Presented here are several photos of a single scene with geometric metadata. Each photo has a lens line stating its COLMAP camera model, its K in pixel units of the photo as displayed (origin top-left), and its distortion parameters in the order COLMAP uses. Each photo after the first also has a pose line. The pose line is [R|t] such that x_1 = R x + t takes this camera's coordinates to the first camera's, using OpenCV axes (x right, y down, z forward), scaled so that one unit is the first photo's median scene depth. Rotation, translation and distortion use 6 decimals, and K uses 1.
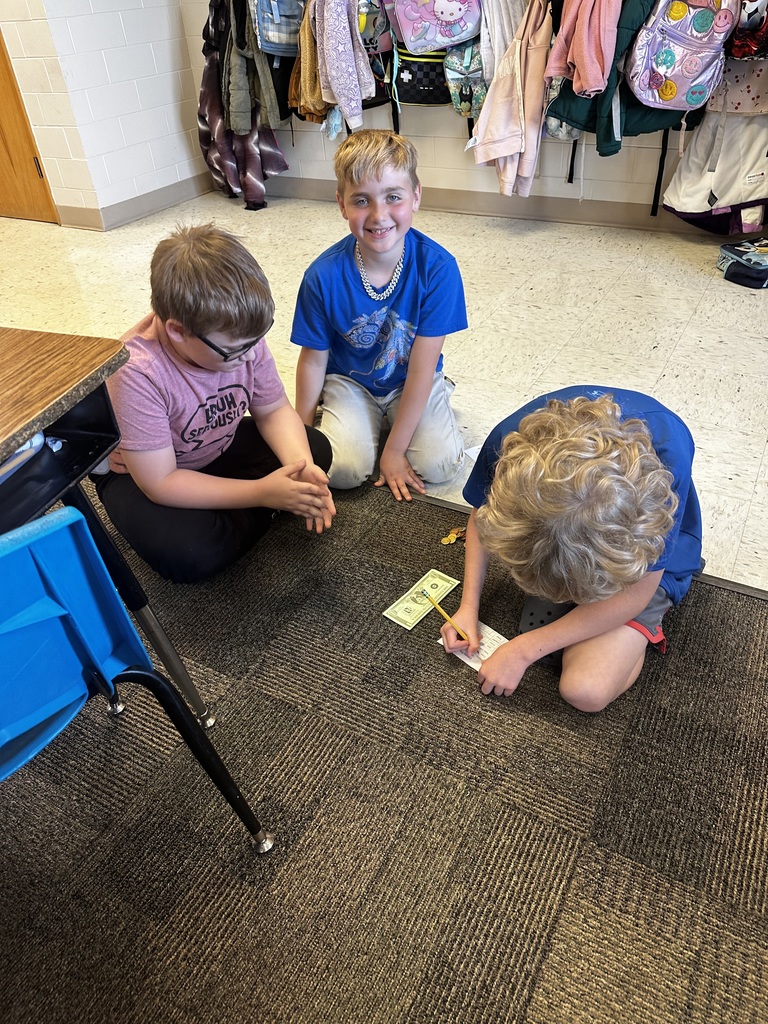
lens RADIAL K [[713.6, 0, 384.0], [0, 713.6, 512.0], [0, 0, 1]] dist [-0.004122, -0.002328]
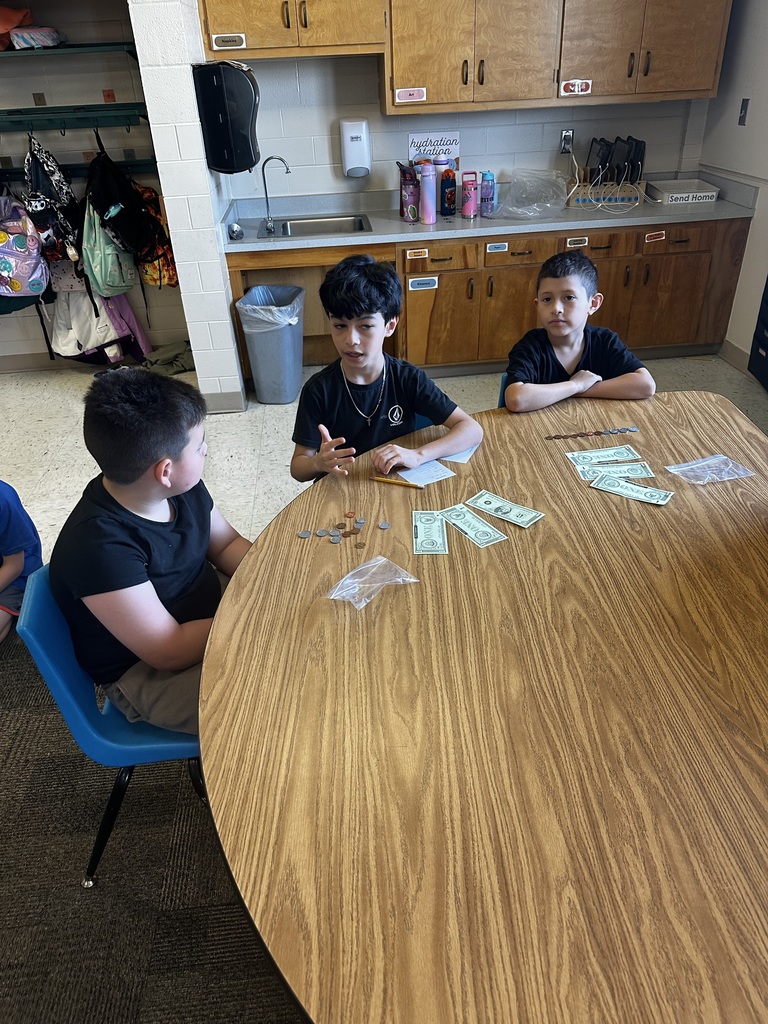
lens RADIAL K [[713.6, 0, 384.0], [0, 713.6, 512.0], [0, 0, 1]] dist [-0.004122, -0.002328]
pose [[0.825586, -0.281143, 0.489250, 0.163935], [0.341999, 0.938950, -0.037548, 0.151032], [-0.448825, 0.198322, 0.871335, -0.491645]]
